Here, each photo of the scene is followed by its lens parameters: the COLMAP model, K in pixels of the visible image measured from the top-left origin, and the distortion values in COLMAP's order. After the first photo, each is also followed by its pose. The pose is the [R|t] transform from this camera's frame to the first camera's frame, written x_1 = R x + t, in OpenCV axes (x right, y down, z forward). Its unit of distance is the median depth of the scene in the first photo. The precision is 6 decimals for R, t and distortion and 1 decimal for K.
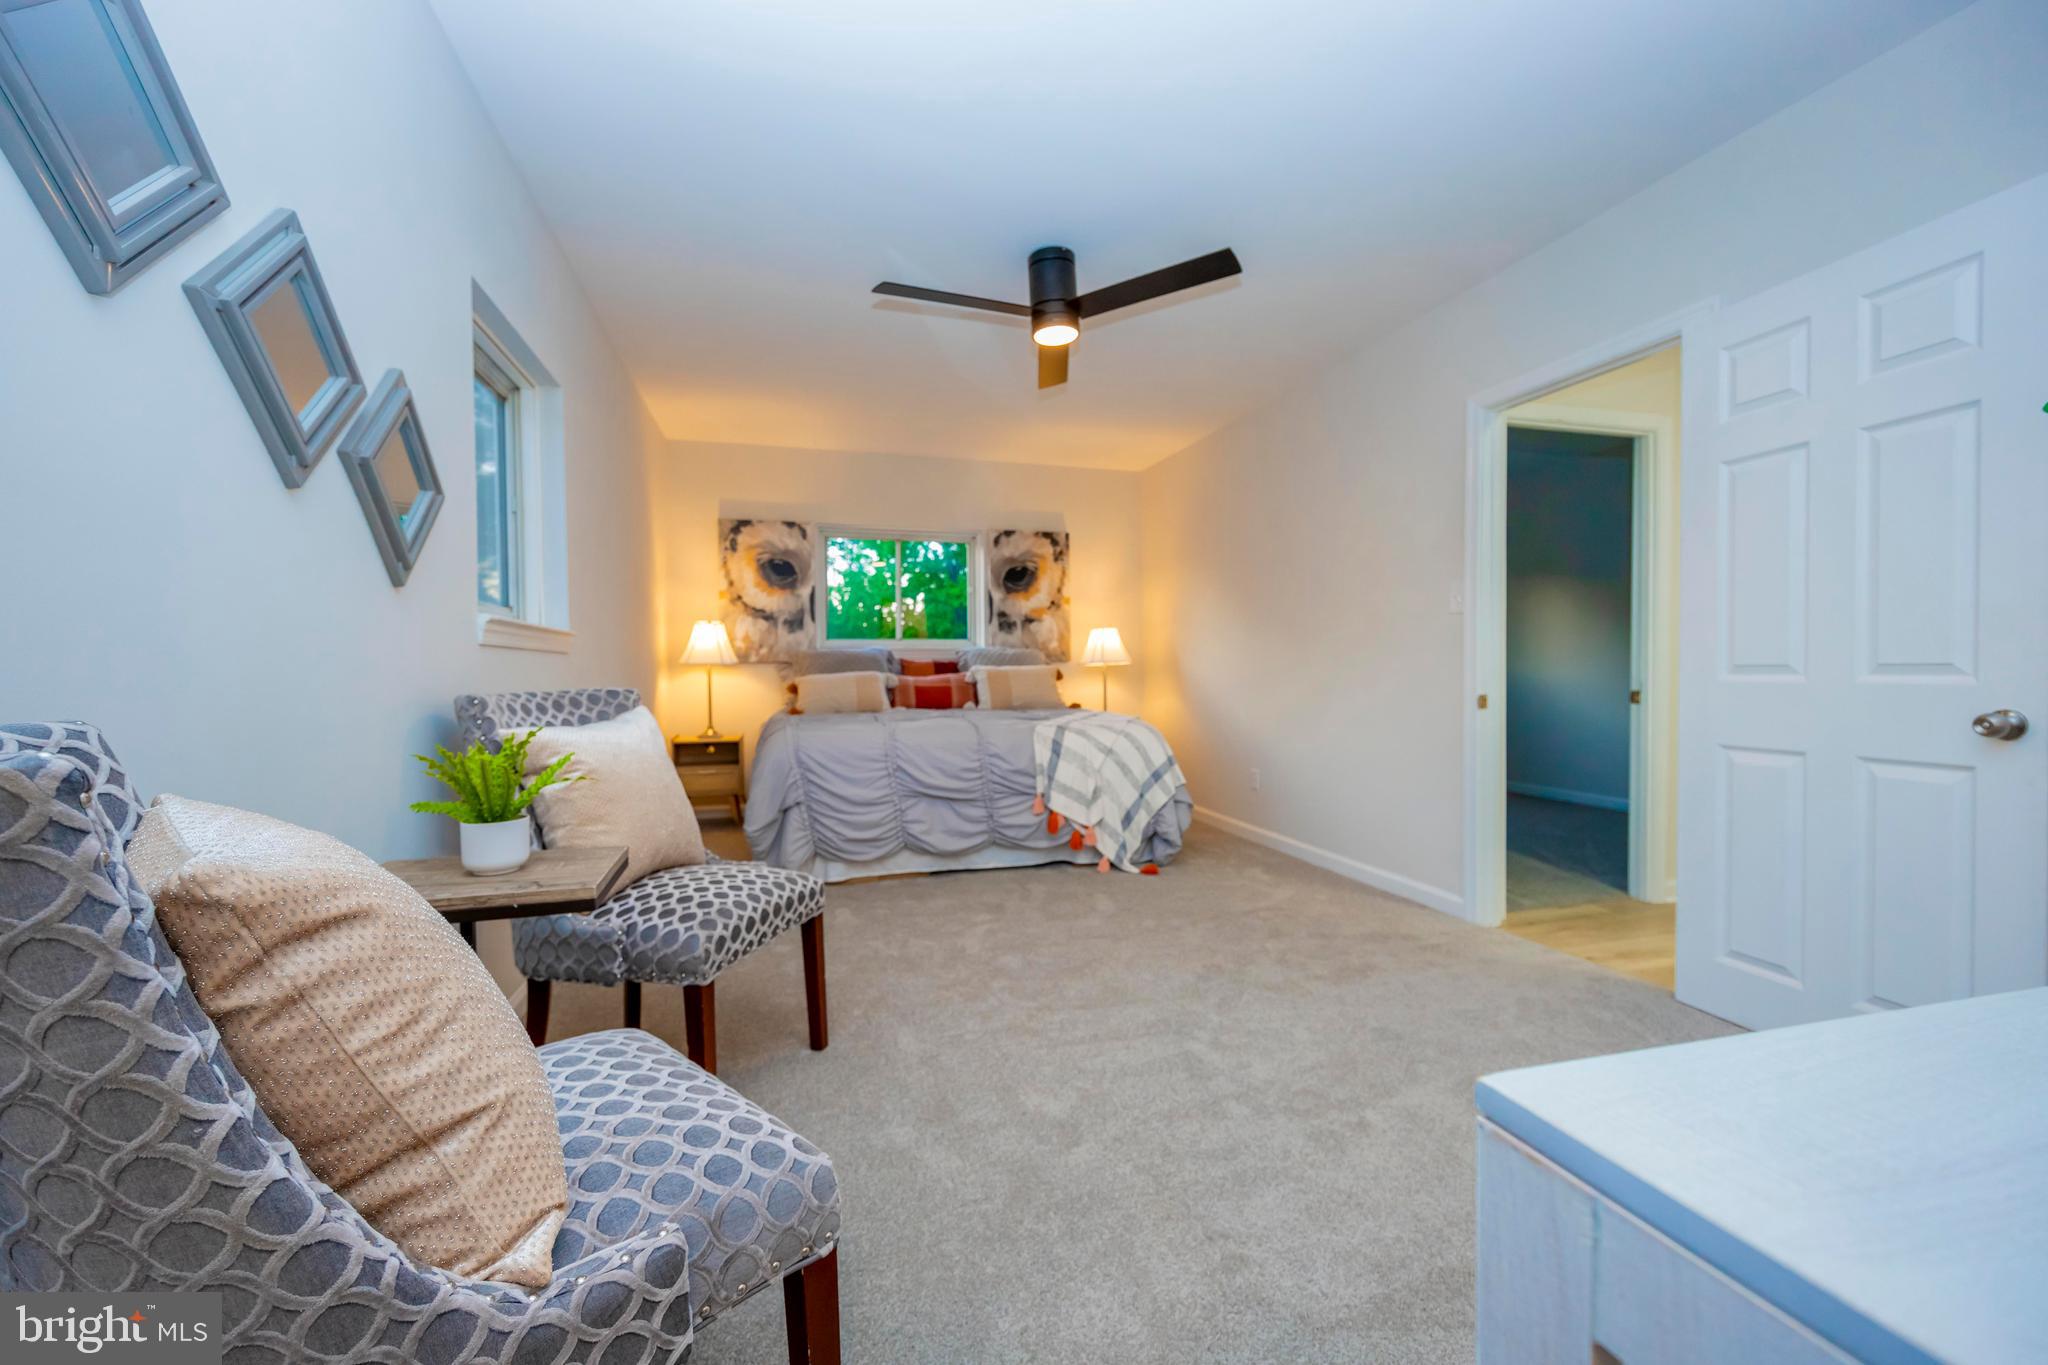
lens RADIAL K [[819.4, 0, 1021.4], [0, 819.4, 687.5], [0, 0, 1]] dist [0.000653, -0.000310]
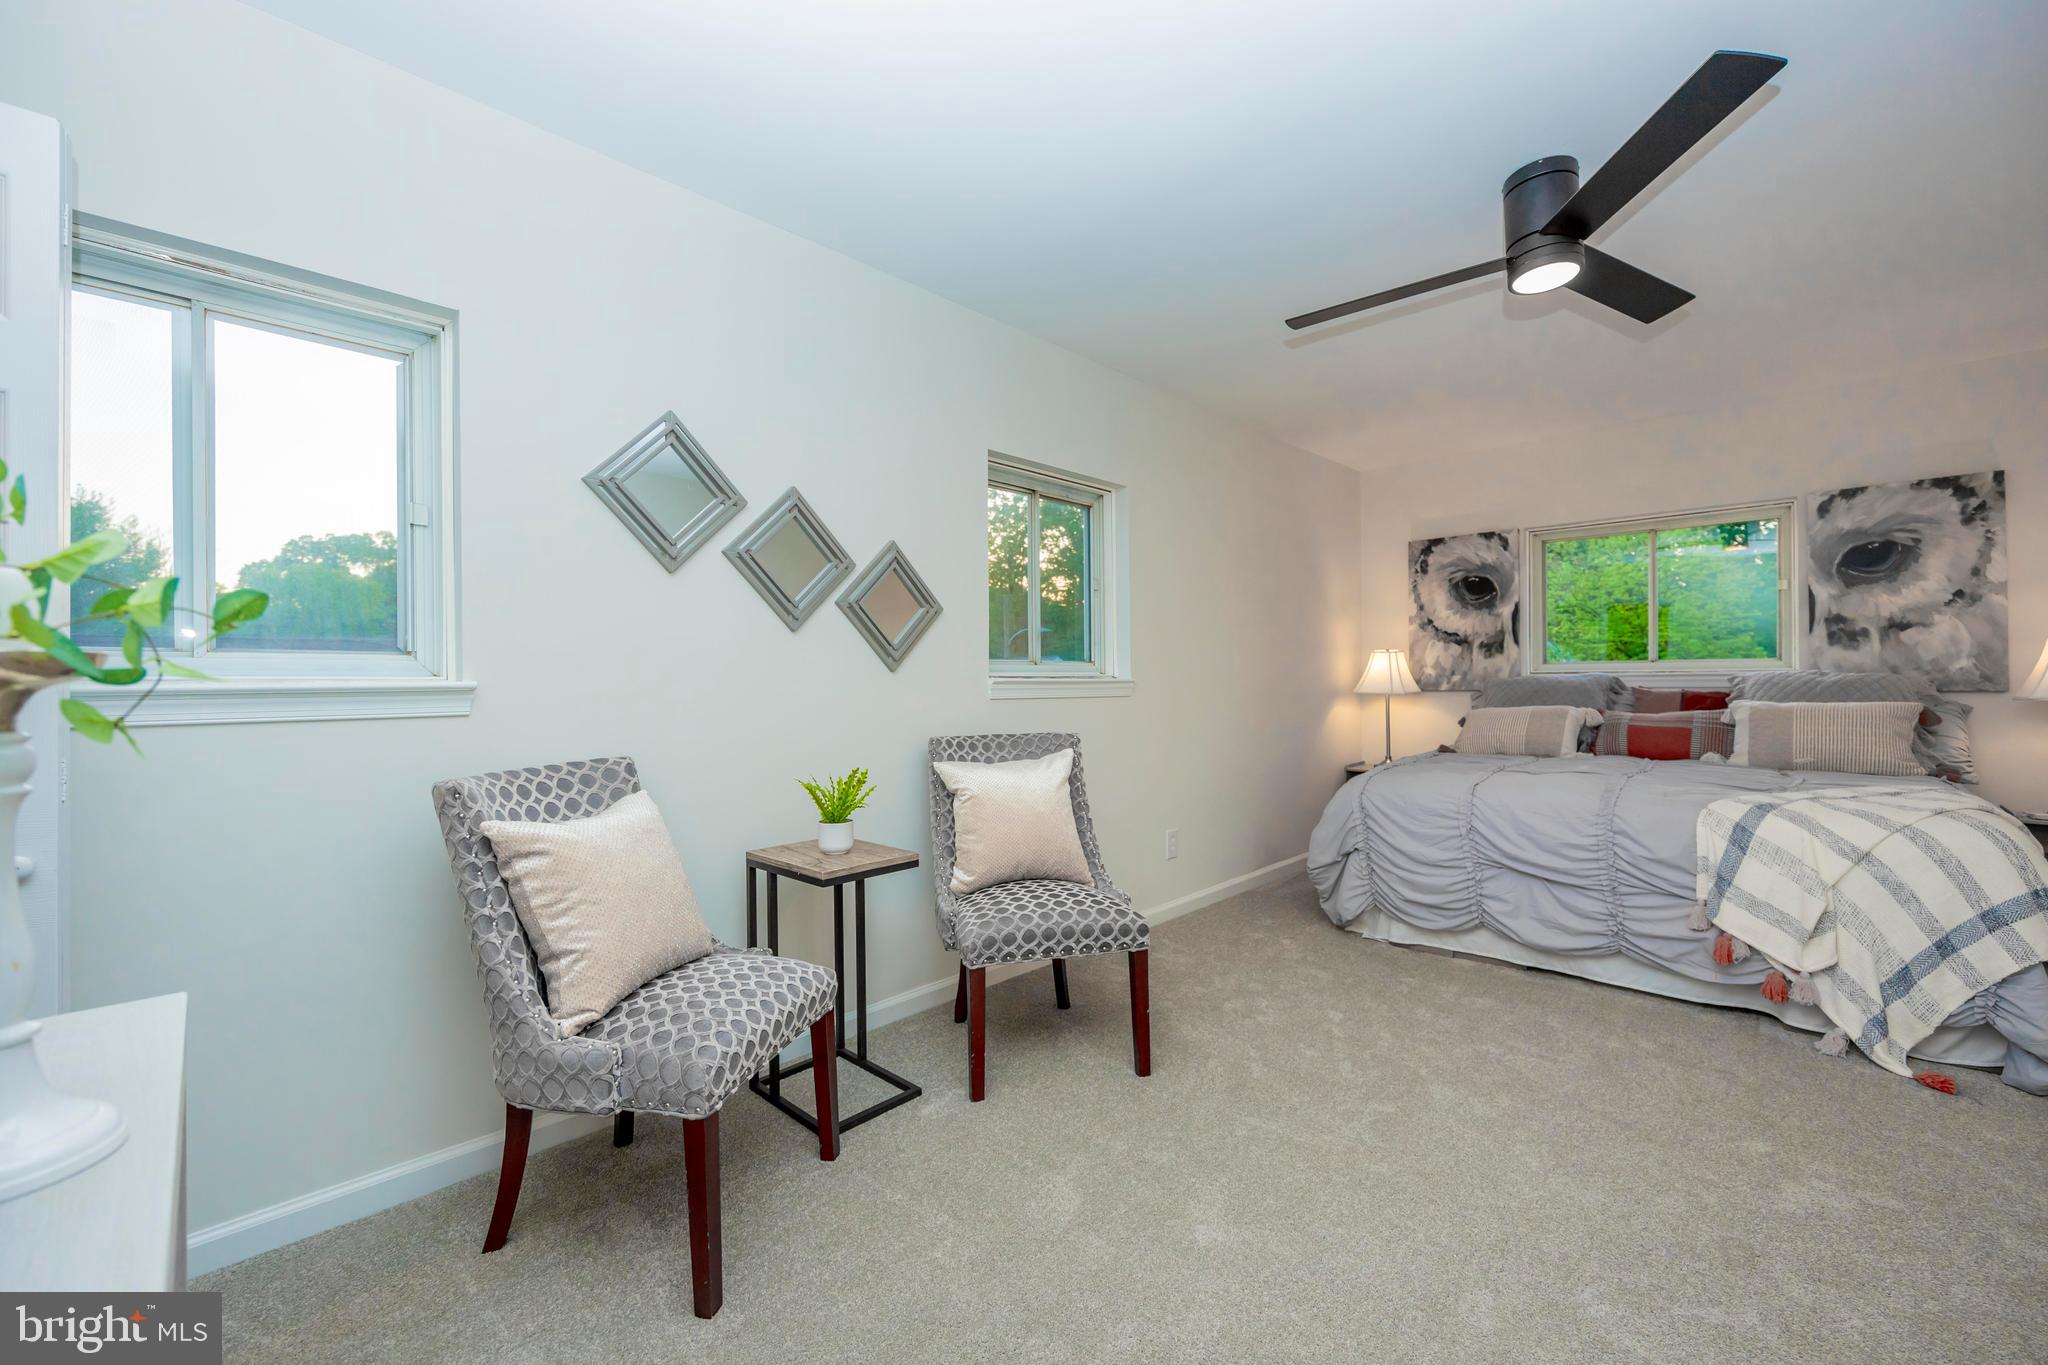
lens RADIAL K [[821.6, 0, 1018.6], [0, 821.6, 683.0], [0, 0, 1]] dist [-0.002519, 0.000714]
pose [[0.490935, 0.005115, -0.871181, 0.339254], [-0.014465, 0.999893, -0.002281, -0.041482], [0.871076, 0.013722, 0.490957, 0.169591]]
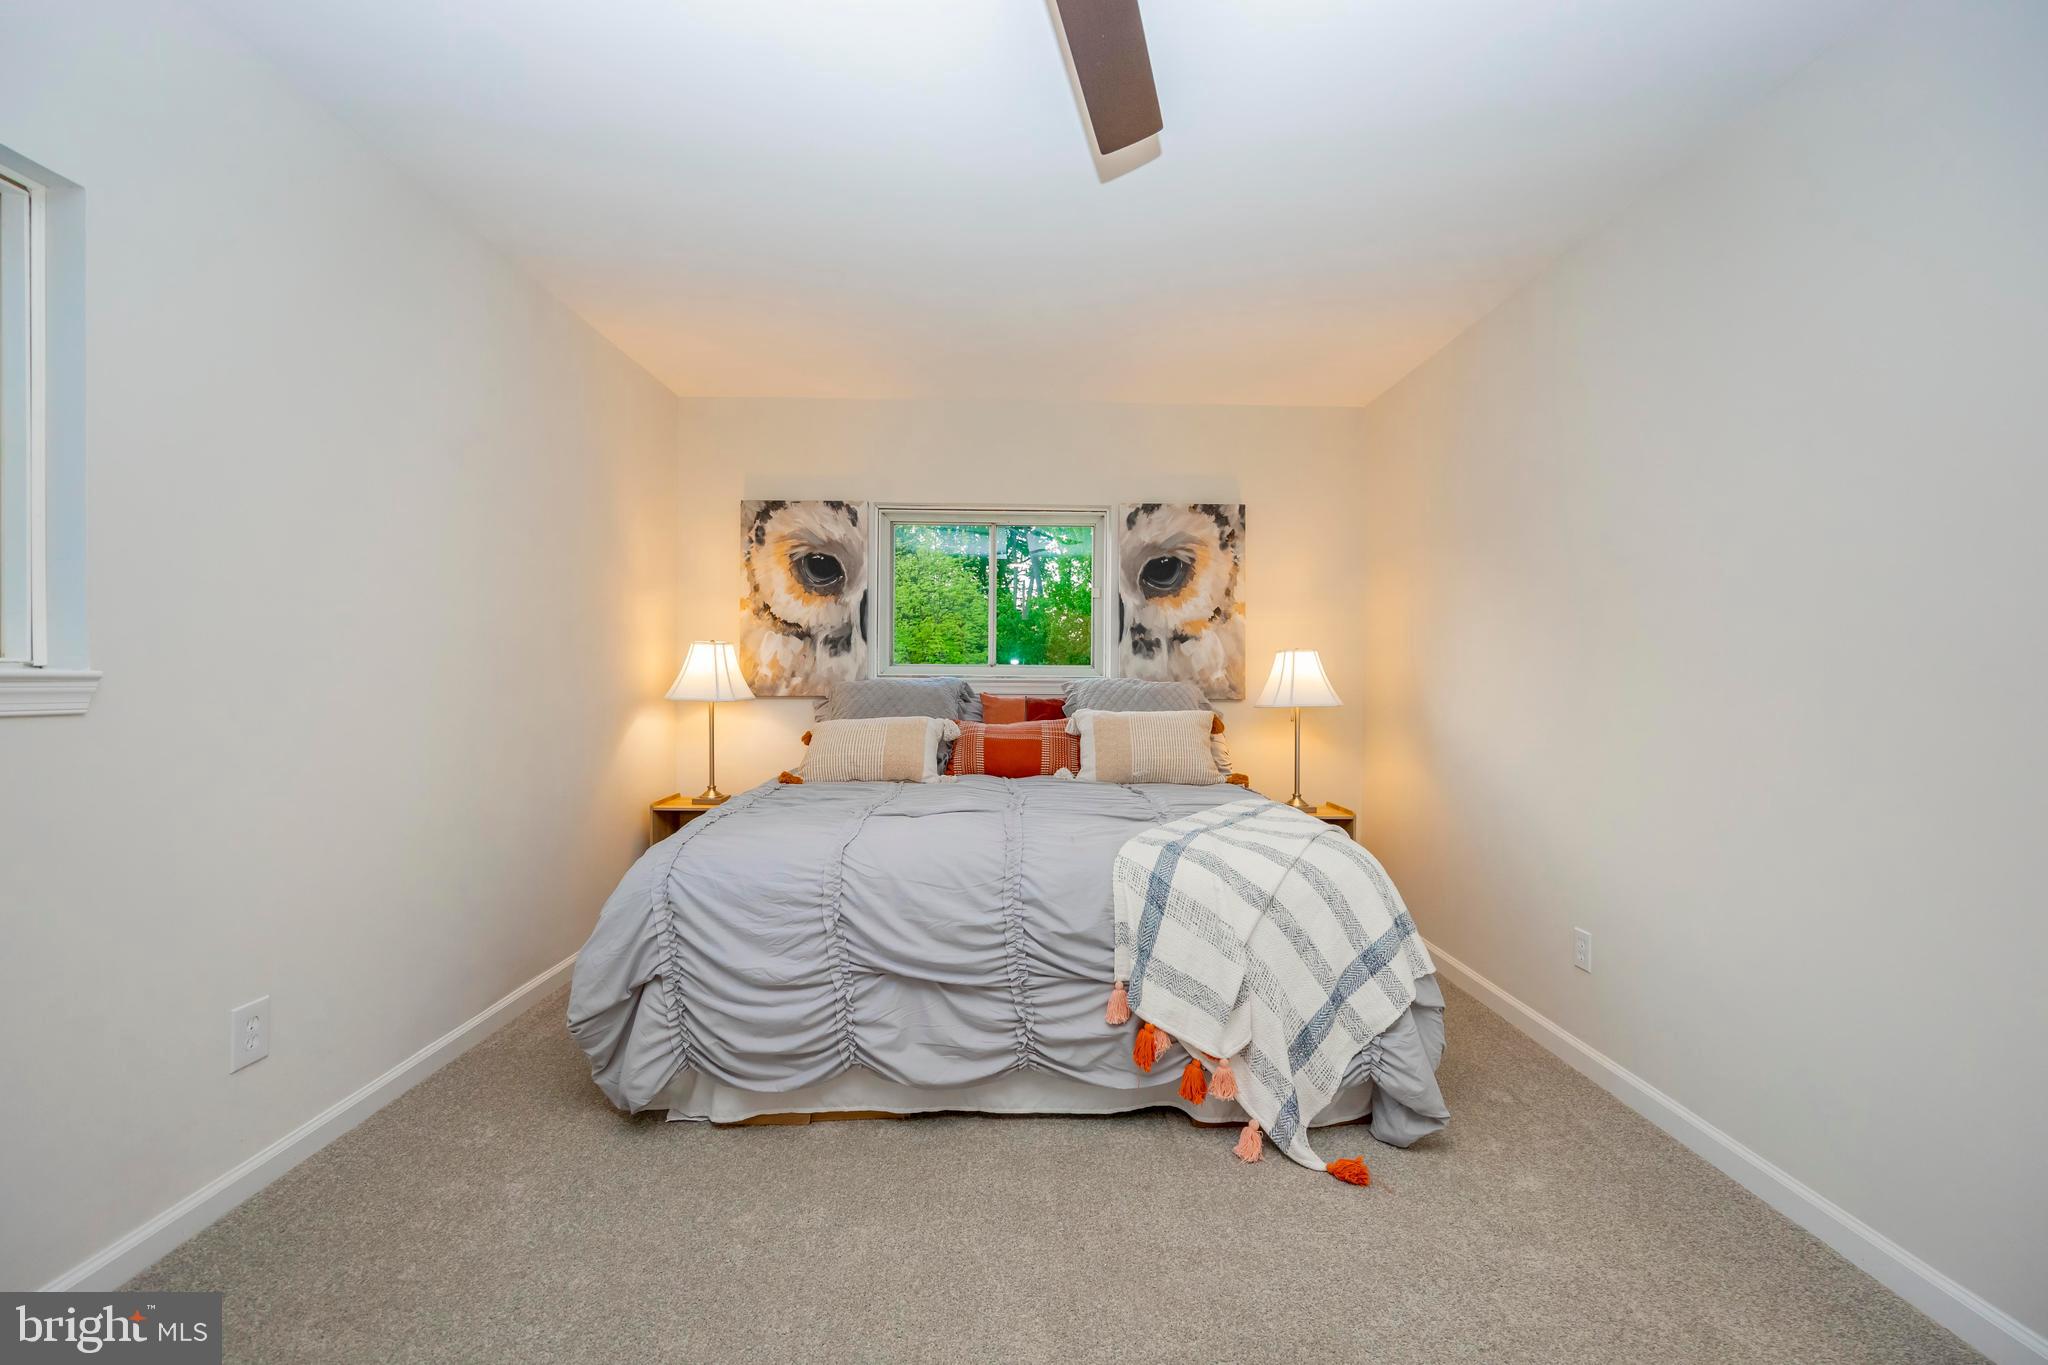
lens RADIAL K [[819.4, 0, 1021.4], [0, 819.4, 687.5], [0, 0, 1]] dist [0.000653, -0.000310]
pose [[0.963165, 0.016287, -0.268417, 0.097827], [-0.020442, 0.999710, -0.012693, -0.046505], [0.268133, 0.017713, 0.963219, 0.492839]]
